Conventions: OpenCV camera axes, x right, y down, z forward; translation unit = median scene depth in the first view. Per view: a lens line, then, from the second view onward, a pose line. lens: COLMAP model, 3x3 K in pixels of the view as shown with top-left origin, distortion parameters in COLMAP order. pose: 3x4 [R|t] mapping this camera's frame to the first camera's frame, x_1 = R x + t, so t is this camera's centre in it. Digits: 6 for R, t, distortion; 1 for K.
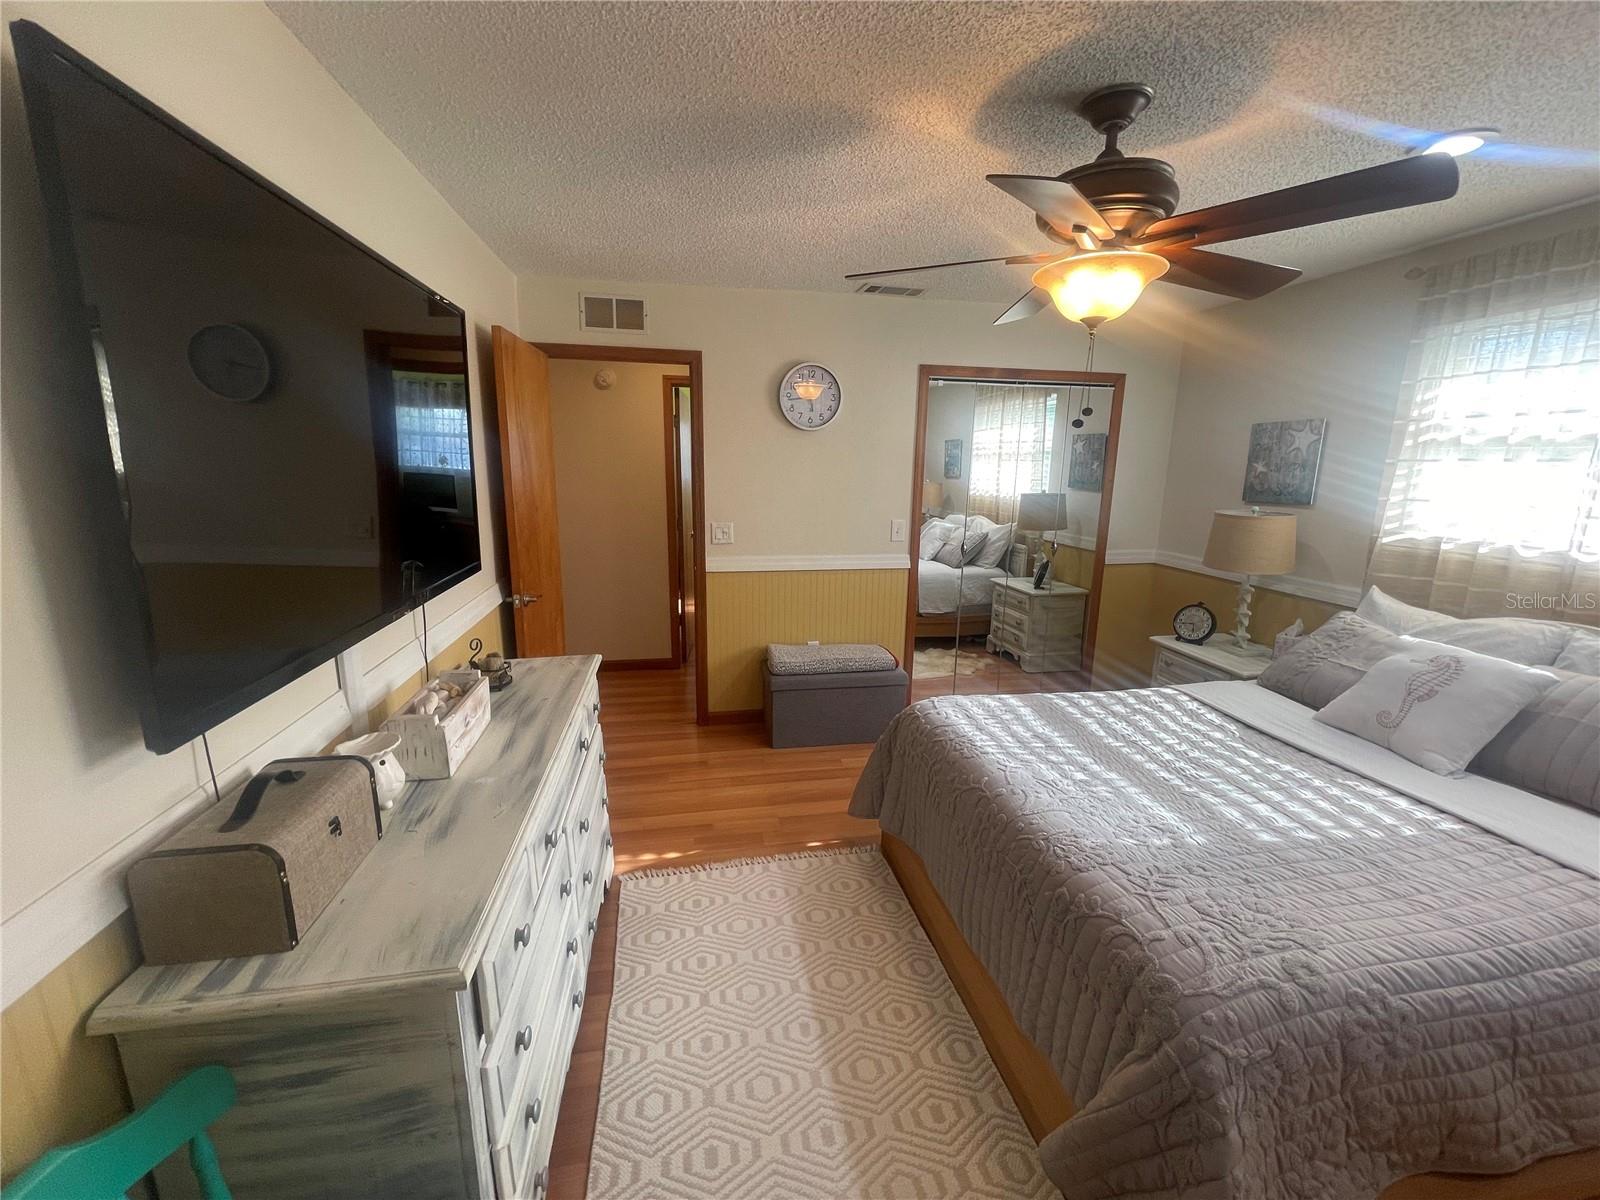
lens RADIAL K [[647.7, 0, 800.0], [0, 647.7, 600.0], [0, 0, 1]] dist [-0.001570, -0.000189]
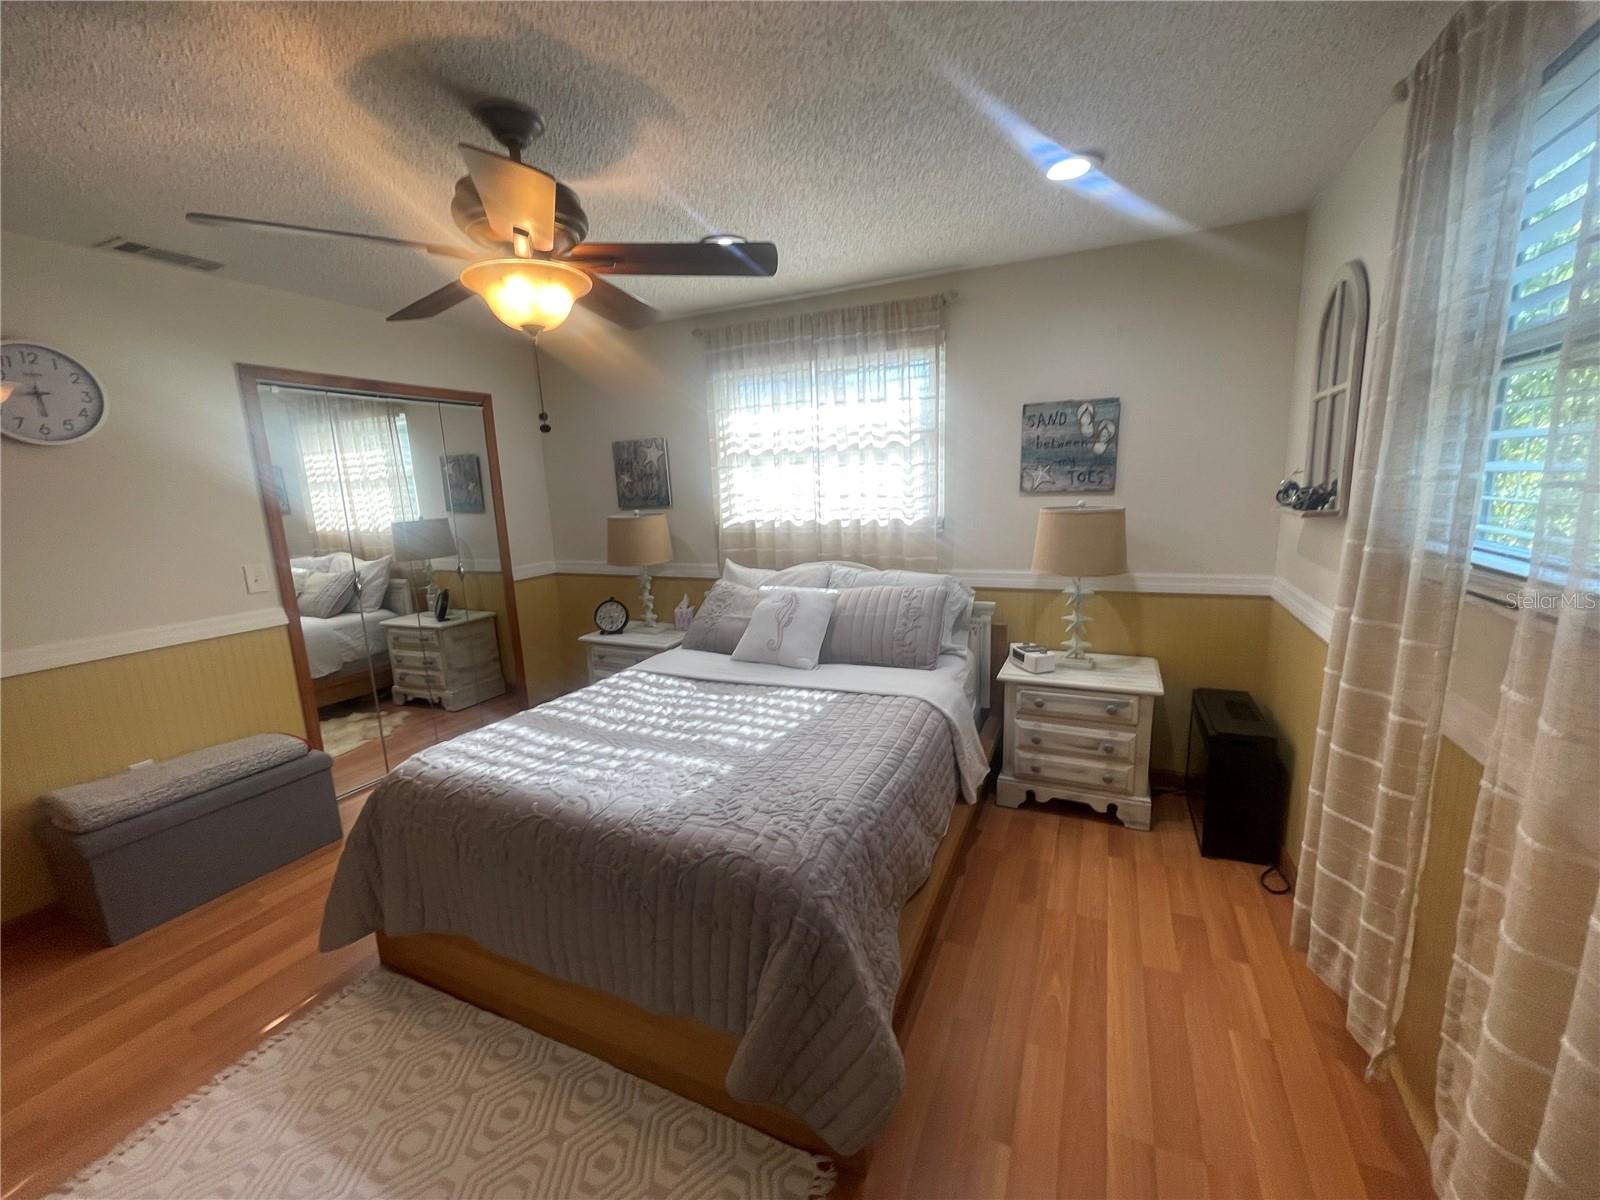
lens RADIAL K [[645.0, 0, 800.0], [0, 645.0, 600.0], [0, 0, 1]] dist [0.000885, 0.000075]
pose [[0.580421, -0.181241, 0.793891, -0.138690], [0.216066, 0.974249, 0.064447, 0.009683], [-0.785129, 0.134126, 0.604635, 0.079487]]
